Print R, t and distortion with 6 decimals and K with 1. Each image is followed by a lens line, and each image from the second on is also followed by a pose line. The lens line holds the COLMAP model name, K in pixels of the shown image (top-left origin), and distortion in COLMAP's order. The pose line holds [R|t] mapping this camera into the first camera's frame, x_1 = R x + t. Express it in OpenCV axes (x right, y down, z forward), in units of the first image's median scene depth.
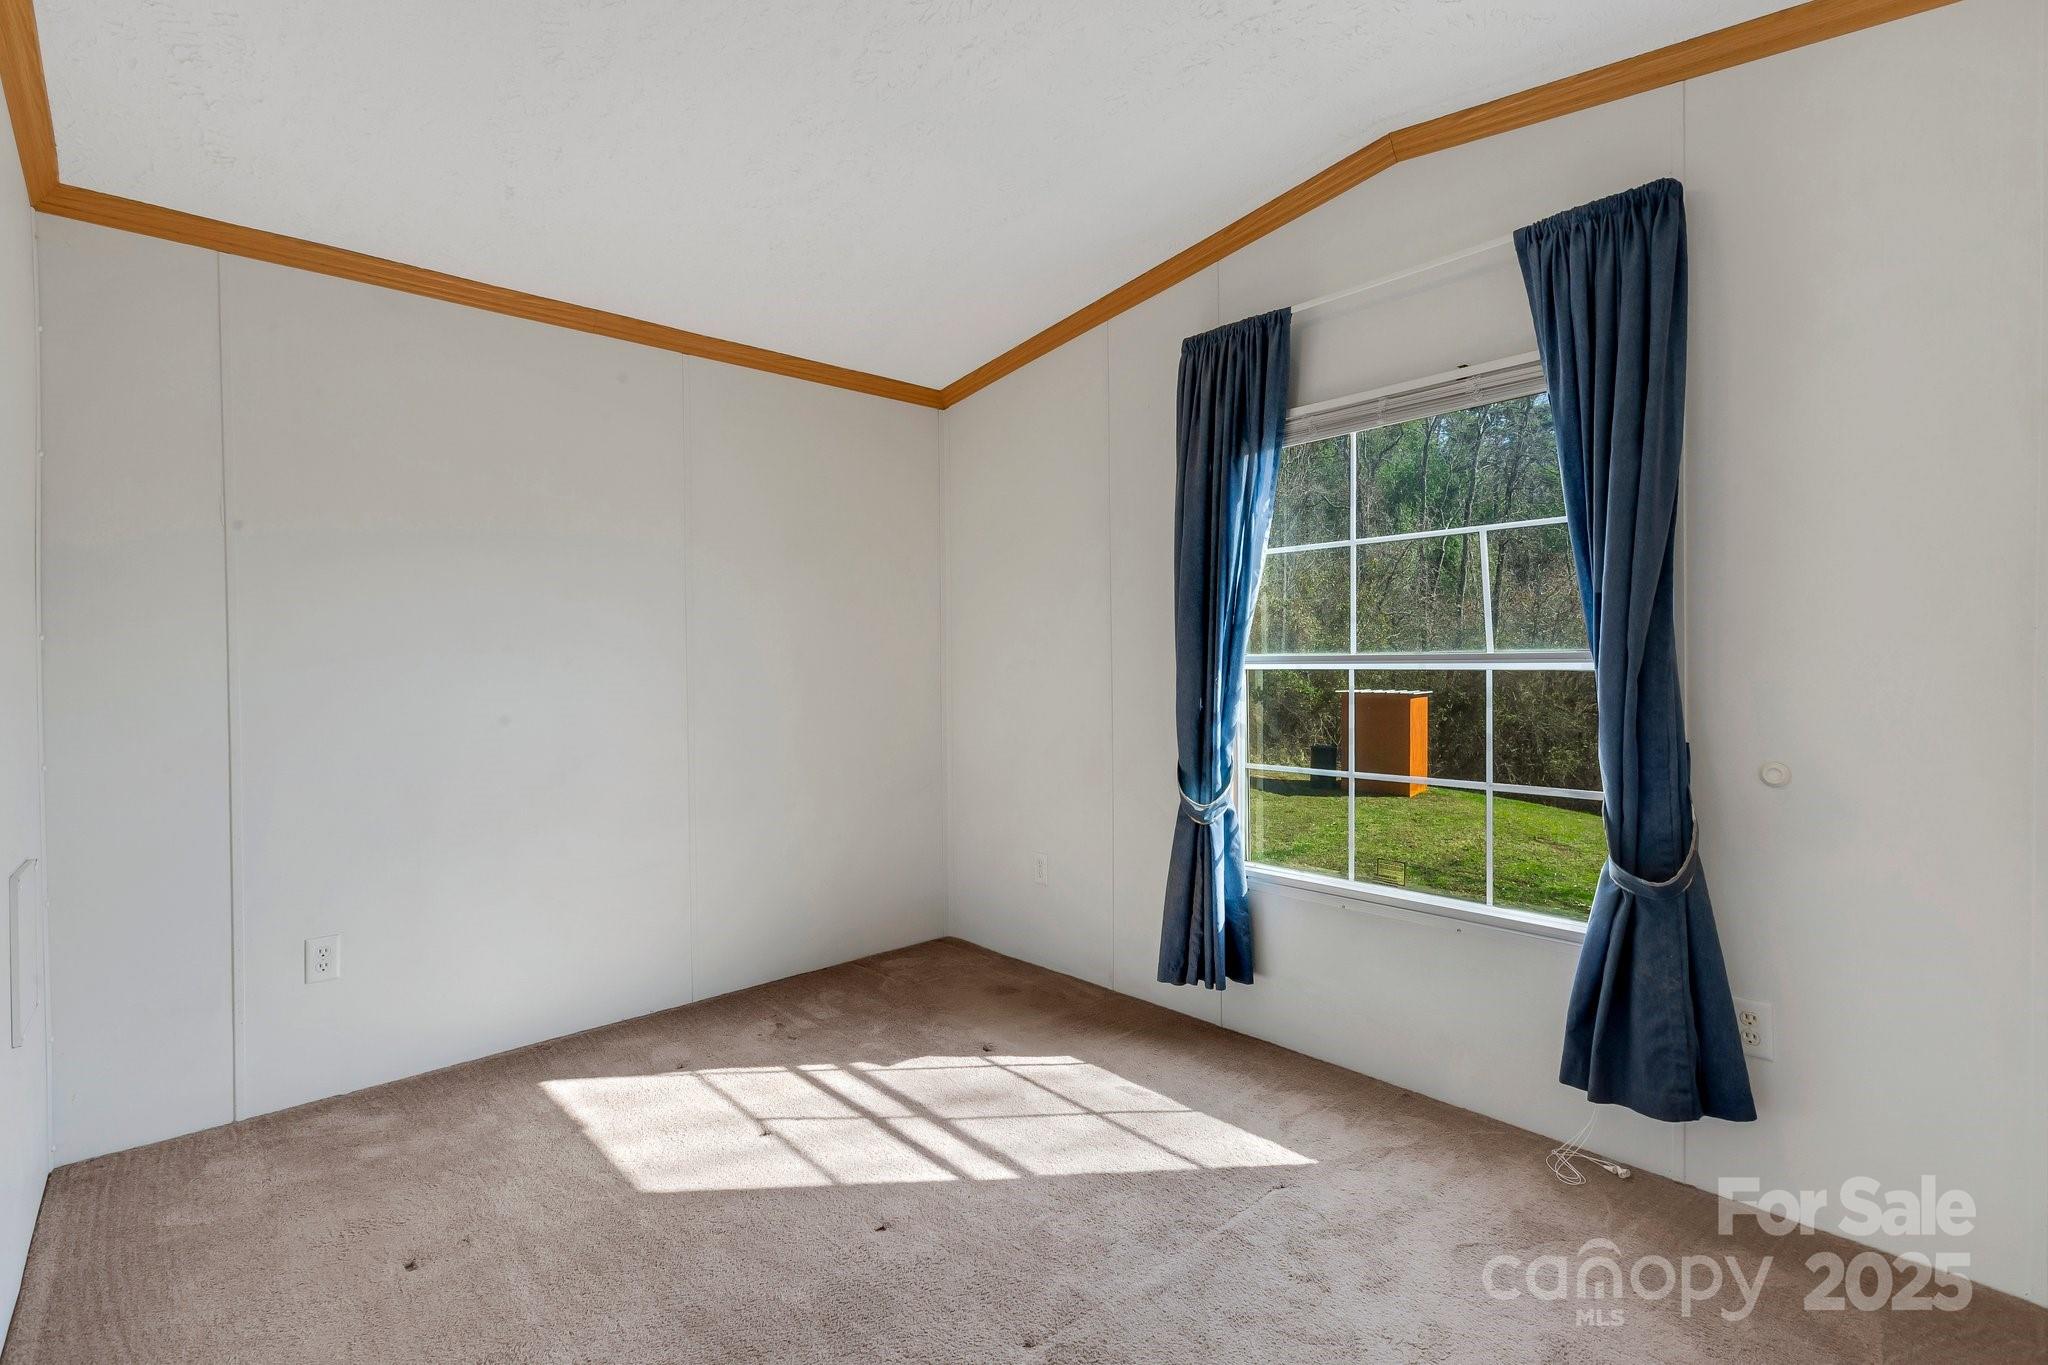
lens RADIAL K [[936.9, 0, 1016.9], [0, 936.9, 668.0], [0, 0, 1]] dist [0.002097, 0.000335]
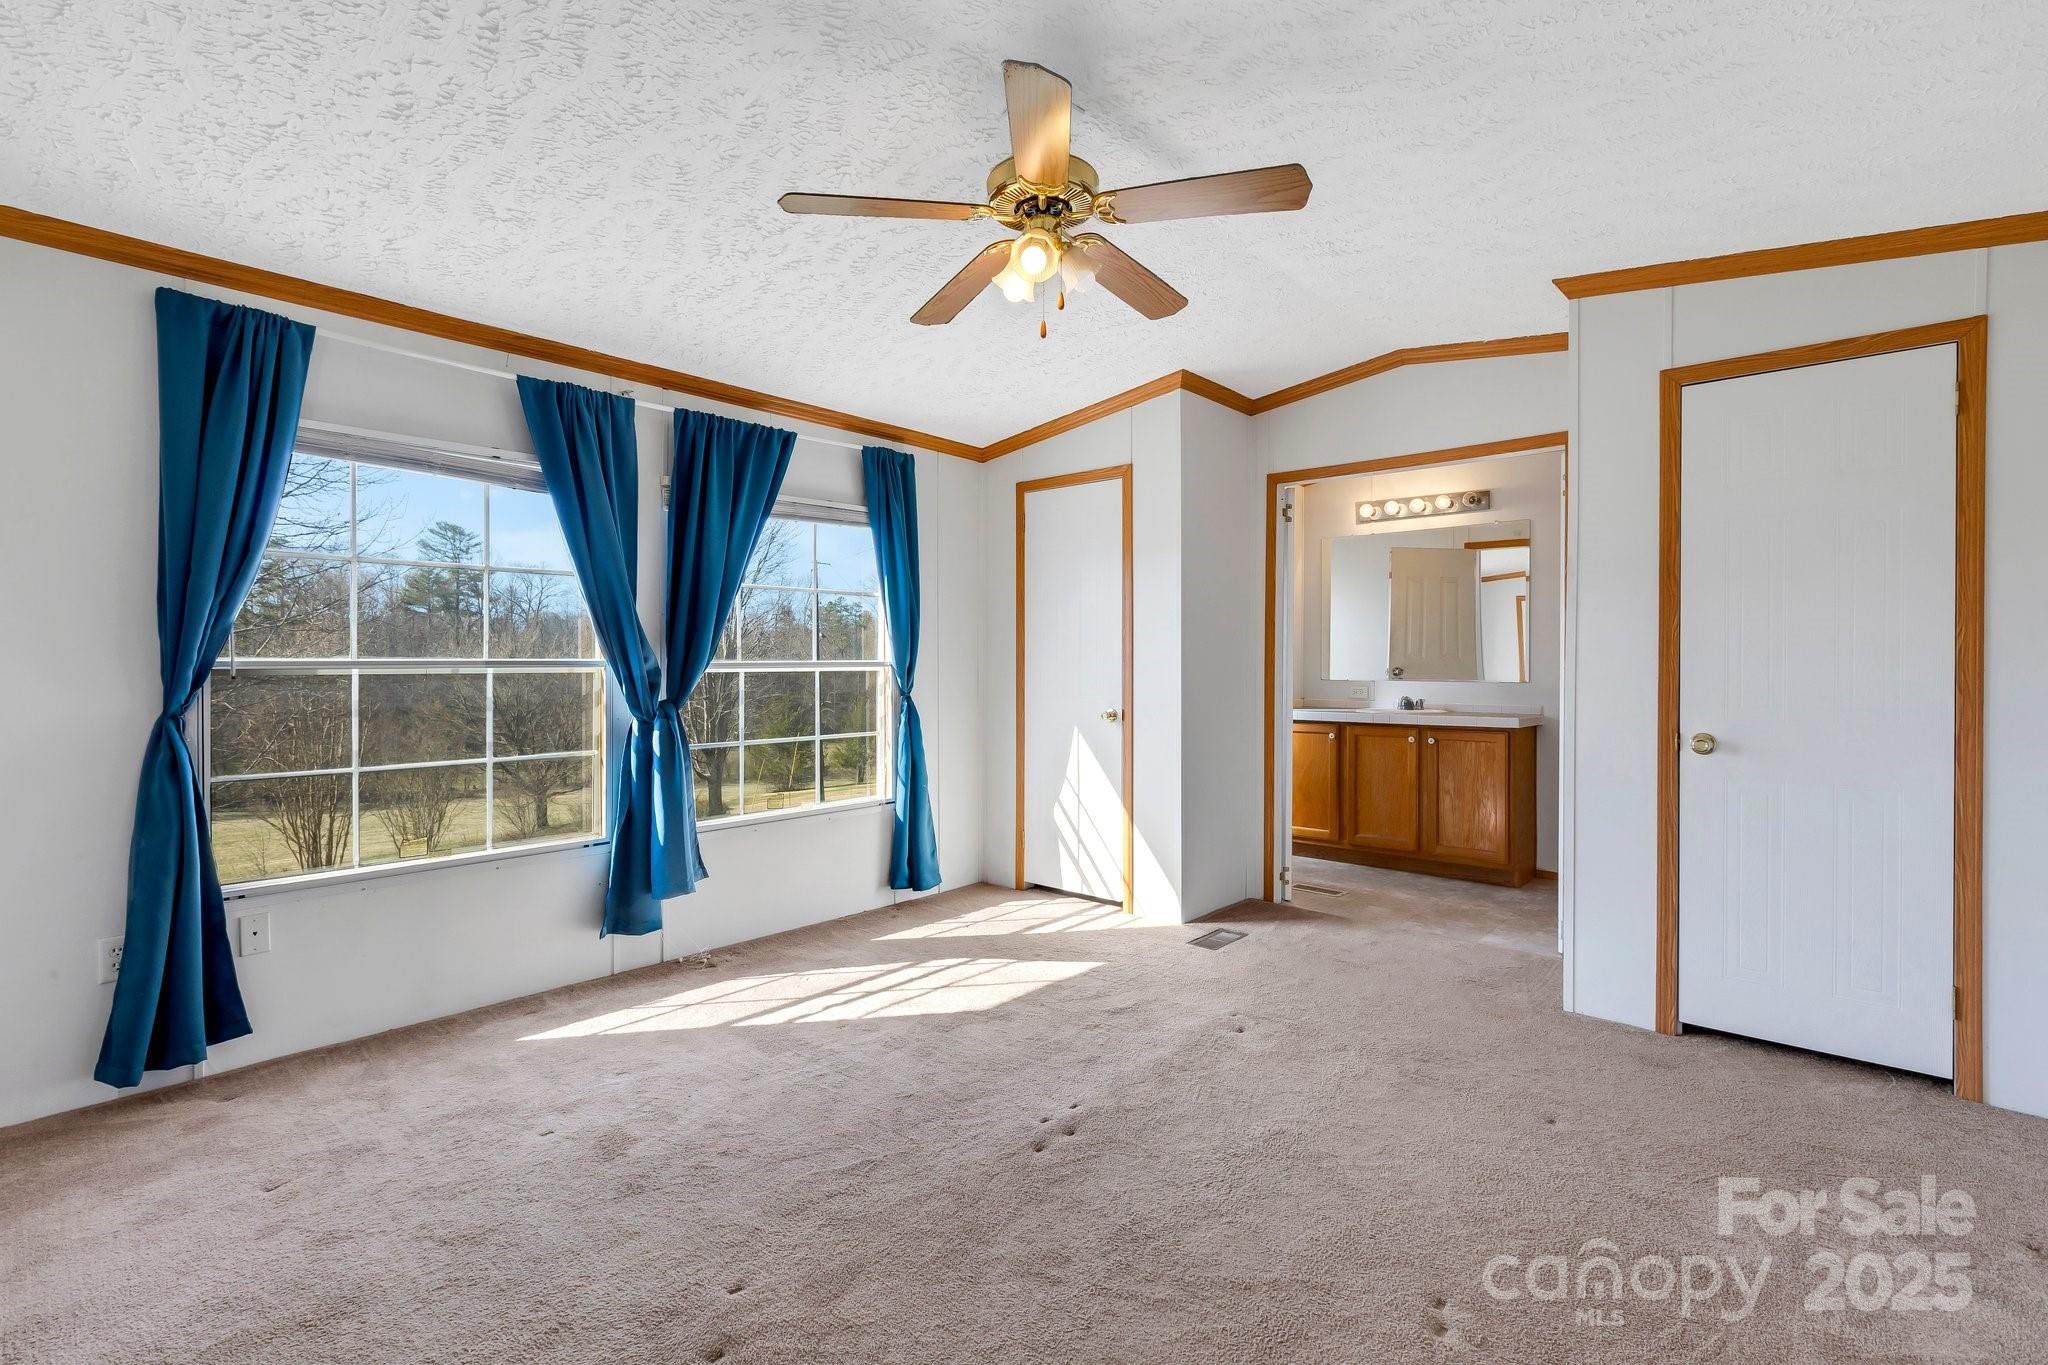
lens RADIAL K [[936.9, 0, 1016.9], [0, 936.9, 668.0], [0, 0, 1]] dist [0.002097, 0.000335]
pose [[-0.089243, 0.004031, 0.996002, -1.273799], [0.008202, 0.999961, -0.003312, 0.005264], [-0.995976, 0.007873, -0.089272, 0.768541]]
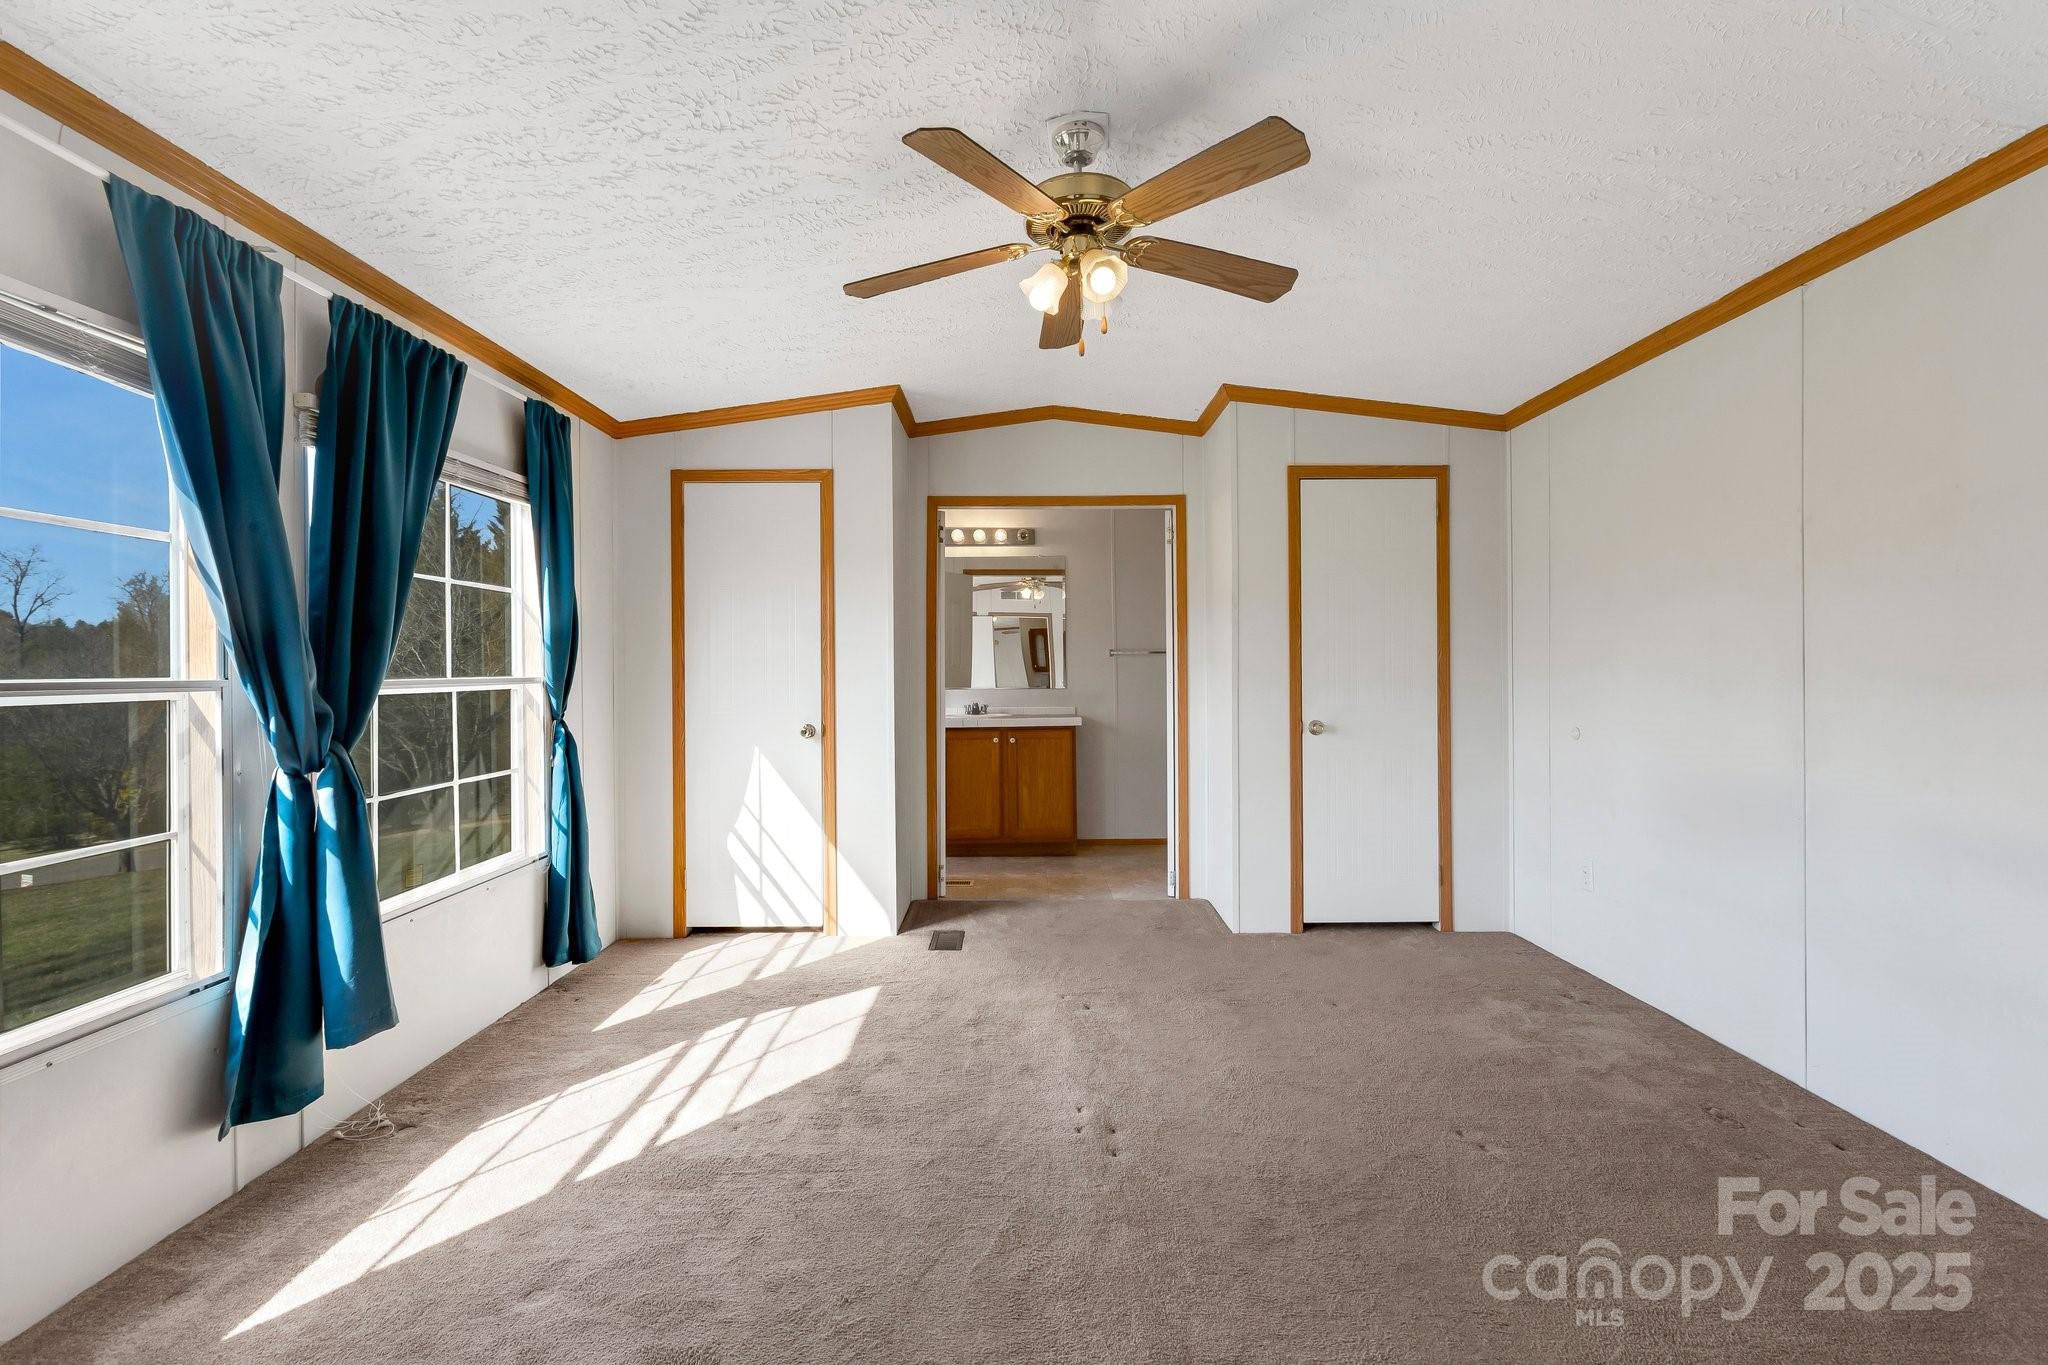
lens RADIAL K [[917.8, 0, 1033.6], [0, 917.8, 674.1], [0, 0, 1]] dist [0.000954, 0.000125]
pose [[-0.737335, 0.013091, 0.675400, -0.933771], [0.020284, 0.999790, 0.002765, -0.008336], [-0.675222, 0.015738, -0.737446, 1.372661]]
